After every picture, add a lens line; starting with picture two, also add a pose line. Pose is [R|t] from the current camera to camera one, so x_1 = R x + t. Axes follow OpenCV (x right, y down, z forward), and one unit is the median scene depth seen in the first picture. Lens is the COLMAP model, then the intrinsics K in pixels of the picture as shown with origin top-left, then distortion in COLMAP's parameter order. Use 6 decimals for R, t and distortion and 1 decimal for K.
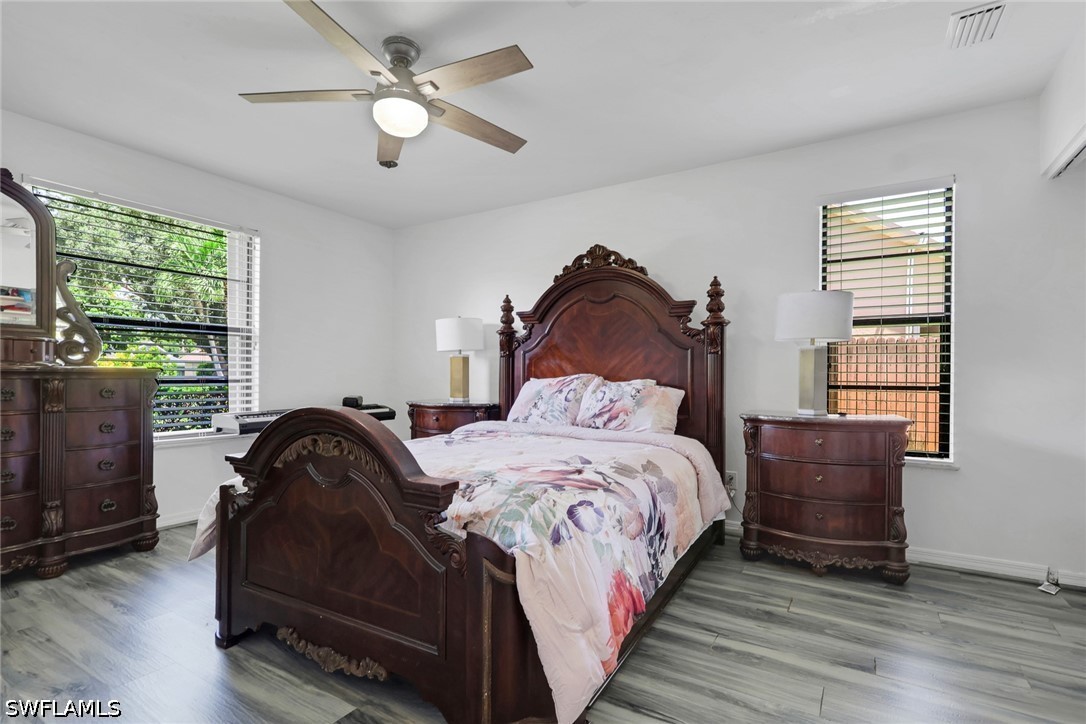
lens RADIAL K [[515.6, 0, 579.2], [0, 515.6, 370.2], [0, 0, 1]] dist [-0.000795, 0.000288]
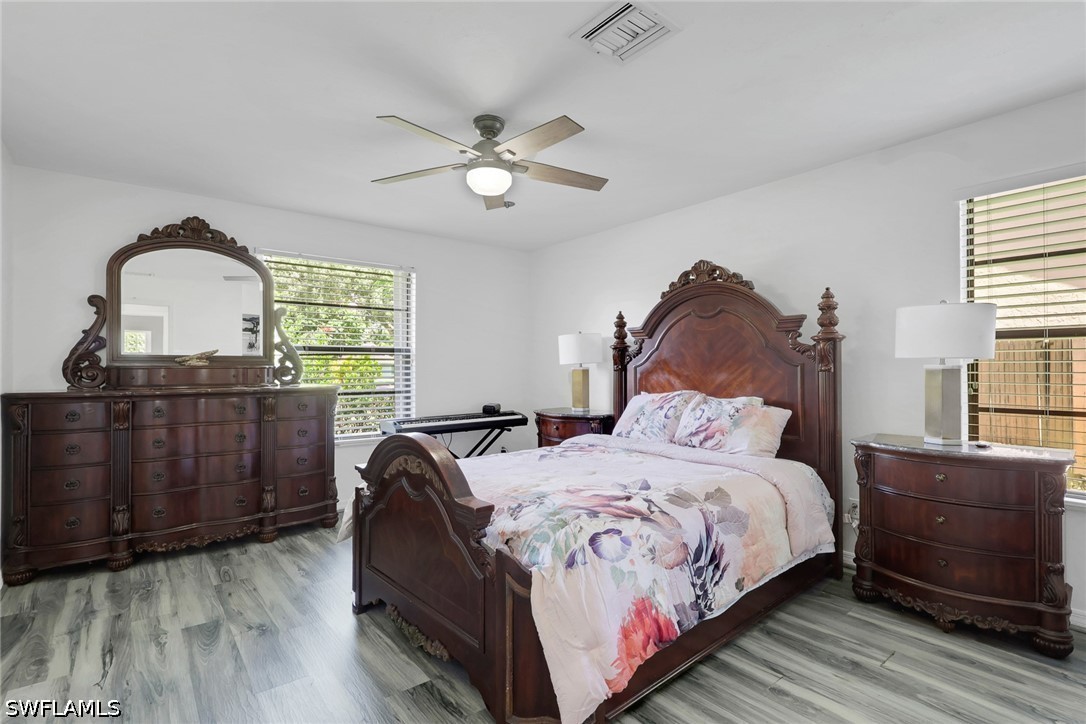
lens RADIAL K [[515.6, 0, 561.7], [0, 515.6, 364.2], [0, 0, 1]] dist [-0.000795, 0.000288]
pose [[0.945098, -0.006889, -0.326714, 0.144063], [0.003433, 0.999932, -0.011154, -0.045318], [0.326768, 0.009420, 0.945058, -0.038271]]
